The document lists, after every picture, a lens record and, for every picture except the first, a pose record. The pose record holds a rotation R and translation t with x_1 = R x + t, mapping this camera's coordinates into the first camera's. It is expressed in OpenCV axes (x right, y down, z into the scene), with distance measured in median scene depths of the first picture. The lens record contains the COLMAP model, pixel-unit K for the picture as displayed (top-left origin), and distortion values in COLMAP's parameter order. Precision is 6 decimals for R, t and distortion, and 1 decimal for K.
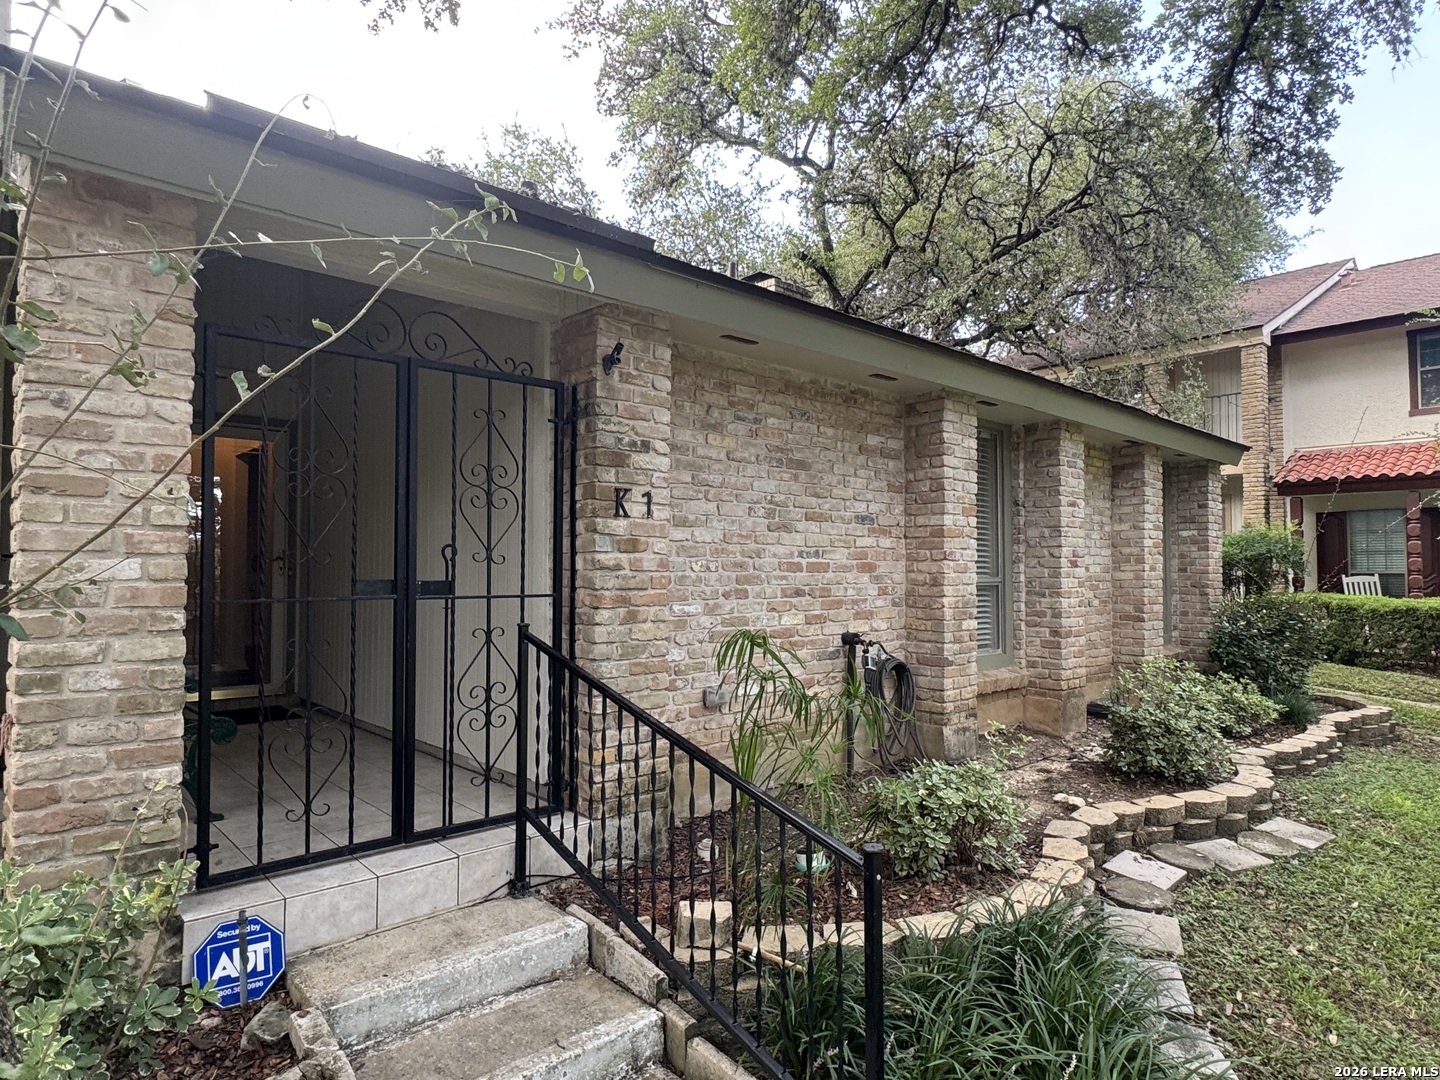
lens RADIAL K [[862.0, 0, 723.9], [0, 862.0, 547.8], [0, 0, 1]] dist [0.001830, 0.001379]
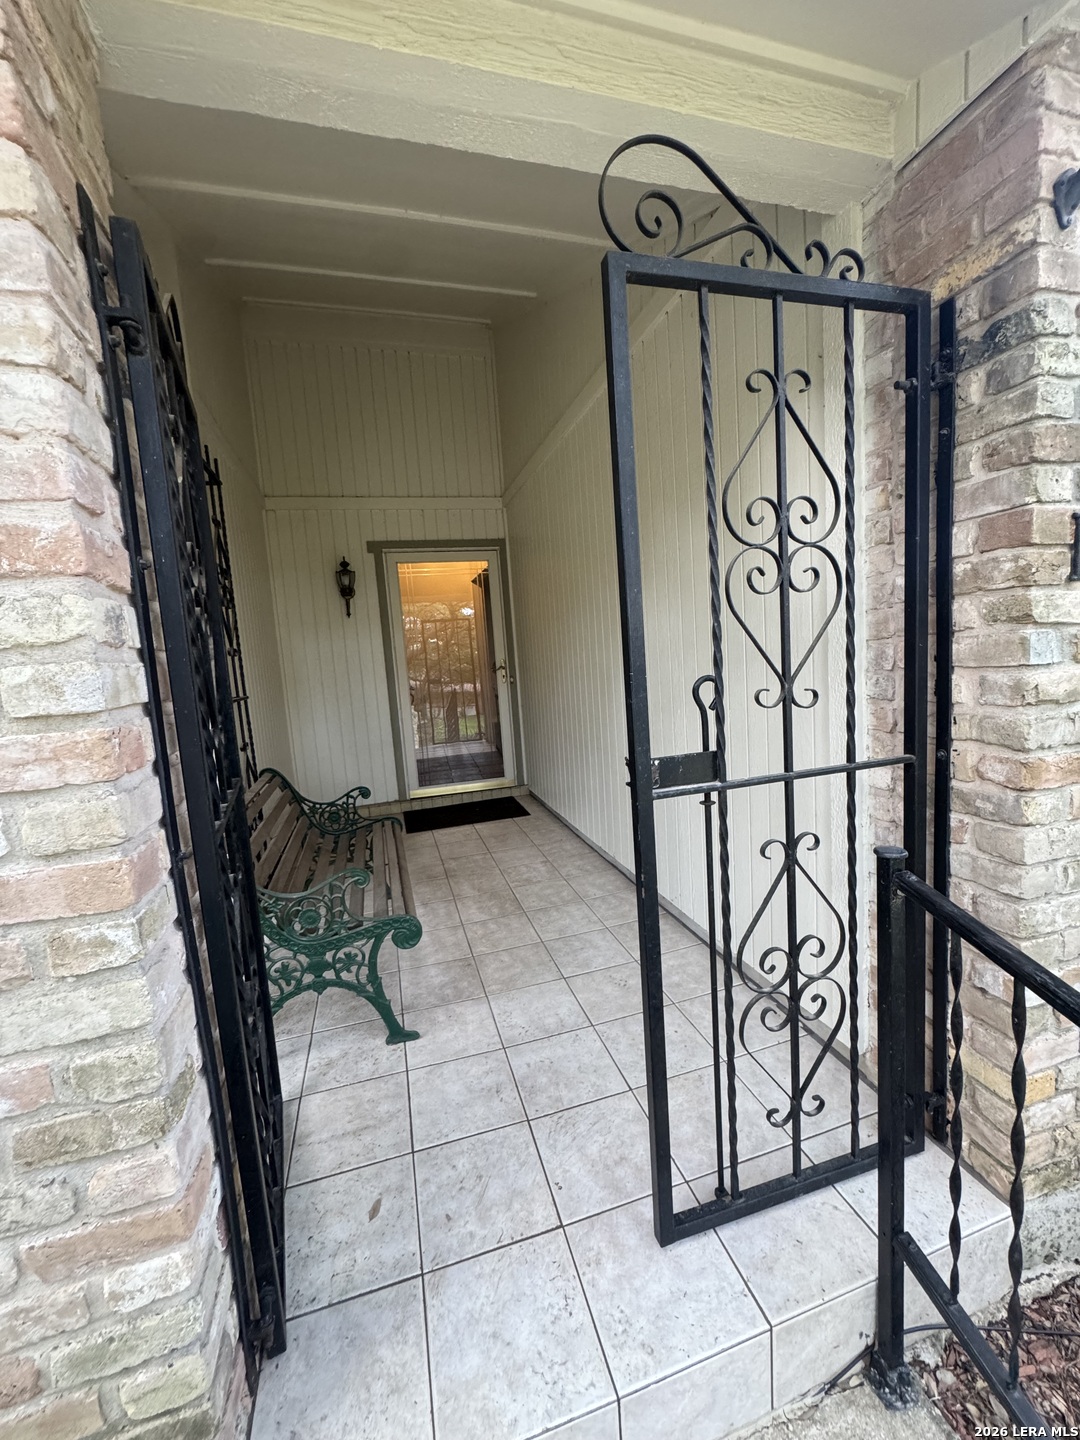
lens RADIAL K [[576.6, 0, 546.1], [0, 576.6, 723.1], [0, 0, 1]] dist [-0.002758, 0.000110]
pose [[0.894217, -0.007863, -0.447564, -0.236961], [0.081920, 0.985835, 0.146352, -0.030203], [0.440073, -0.167535, 0.882195, 0.621679]]
